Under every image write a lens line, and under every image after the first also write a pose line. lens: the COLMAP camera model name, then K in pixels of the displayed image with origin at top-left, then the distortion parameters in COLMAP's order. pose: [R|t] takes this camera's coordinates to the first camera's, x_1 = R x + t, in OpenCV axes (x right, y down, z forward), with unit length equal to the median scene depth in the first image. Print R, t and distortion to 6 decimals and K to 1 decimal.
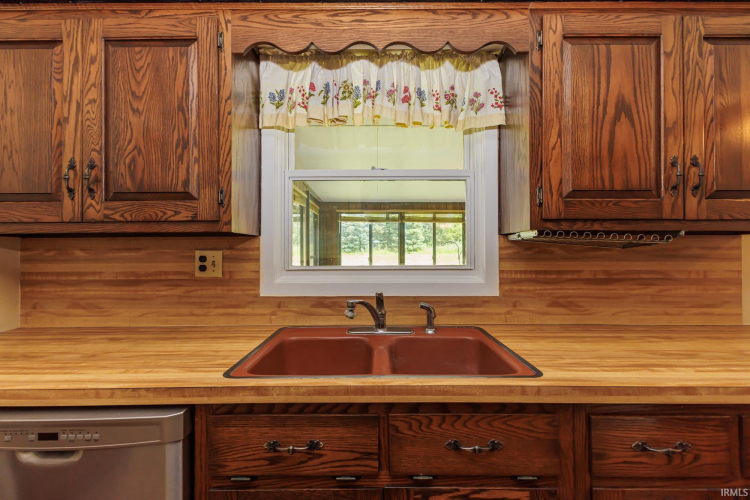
lens RADIAL K [[323.2, 0, 372.8], [0, 323.2, 247.4], [0, 0, 1]] dist [0.010175, -0.000217]
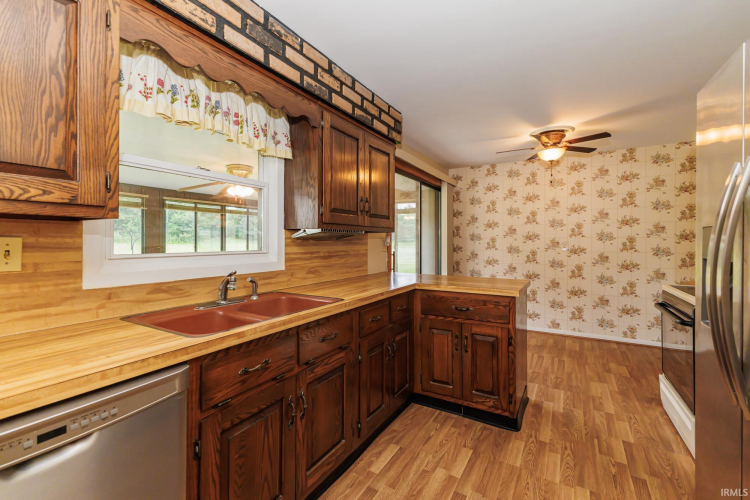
lens RADIAL K [[329.7, 0, 380.5], [0, 329.7, 238.3], [0, 0, 1]] dist [0.002627, -0.000136]
pose [[0.492305, 0.010902, 0.870355, -0.759755], [-0.012025, 0.999911, -0.005723, 0.006534], [-0.870340, -0.007649, 0.492392, -0.155018]]
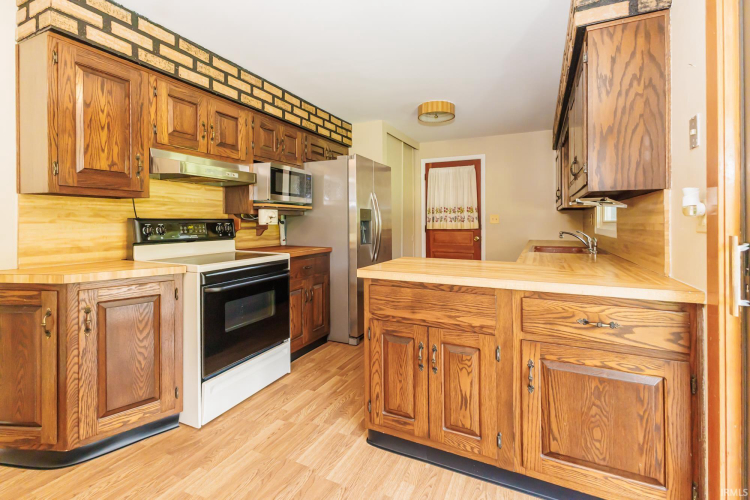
lens RADIAL K [[338.7, 0, 384.4], [0, 338.7, 221.6], [0, 0, 1]] dist [-0.001453, -0.000251]
pose [[-0.410629, 0.004287, -0.911792, 2.577258], [0.012233, 0.999925, -0.000807, 0.055600], [0.911720, -0.011485, -0.410651, 0.669197]]
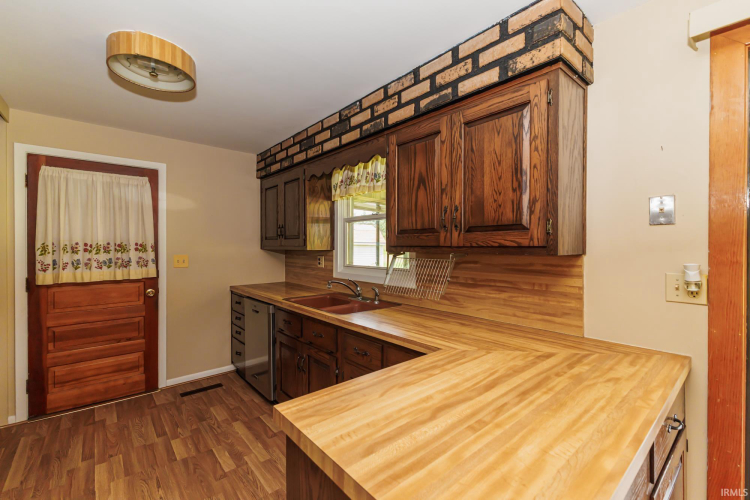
lens RADIAL K [[323.2, 0, 372.8], [0, 323.2, 247.4], [0, 0, 1]] dist [0.010175, -0.000217]
pose [[0.655906, 0.005744, -0.754820, 1.539512], [0.007240, 0.999877, 0.013900, -0.085064], [0.754808, -0.014582, 0.655784, -0.245720]]
